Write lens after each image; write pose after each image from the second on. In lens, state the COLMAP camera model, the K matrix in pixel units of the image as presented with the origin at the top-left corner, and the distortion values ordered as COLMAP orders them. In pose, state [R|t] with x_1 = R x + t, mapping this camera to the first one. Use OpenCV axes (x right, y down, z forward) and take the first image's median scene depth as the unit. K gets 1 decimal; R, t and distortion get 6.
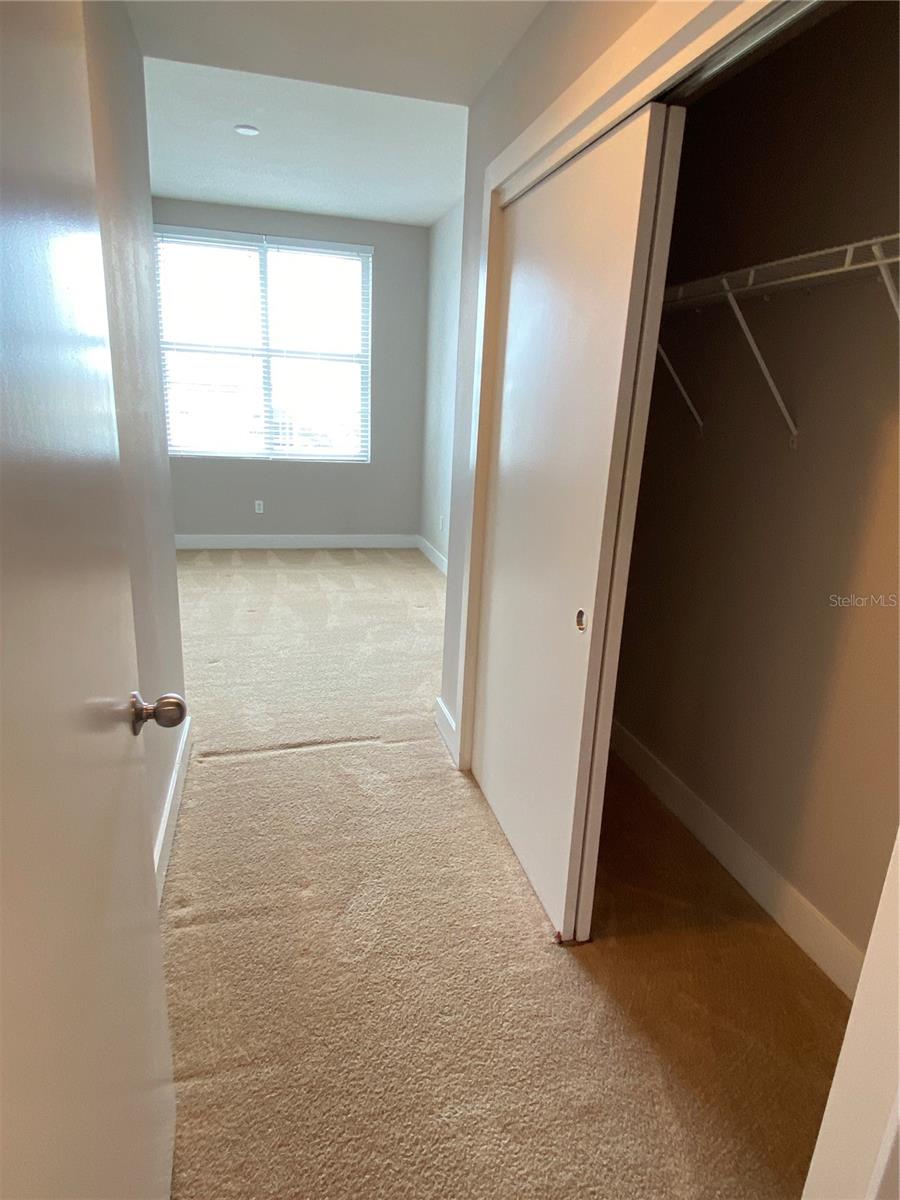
lens RADIAL K [[684.5, 0, 450.0], [0, 684.5, 600.0], [0, 0, 1]] dist [0.041149, -0.000099]
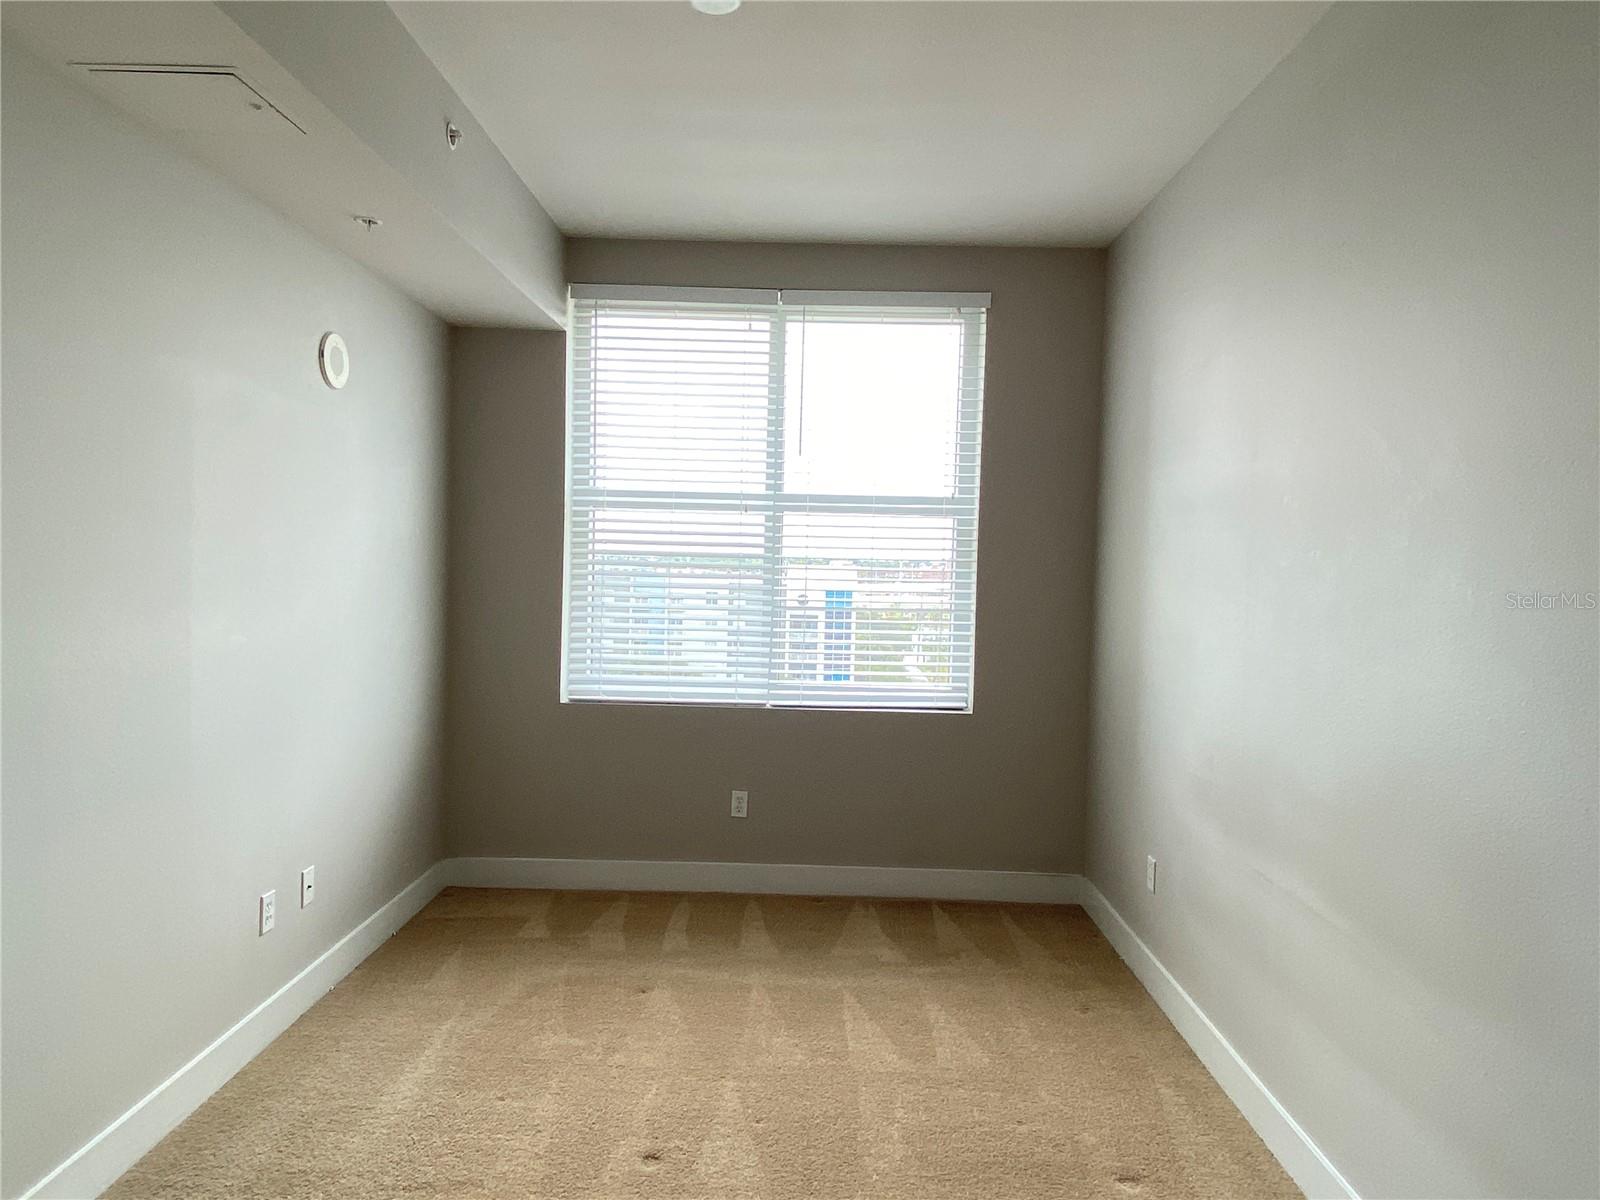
lens RADIAL K [[986.7, 0, 800.0], [0, 986.7, 600.0], [0, 0, 1]] dist [0.067868, 0.000376]
pose [[0.962936, -0.010458, -0.269529, -0.050201], [-0.056537, 0.969225, -0.239596, -0.114070], [0.263740, 0.245954, 0.932710, 0.341049]]
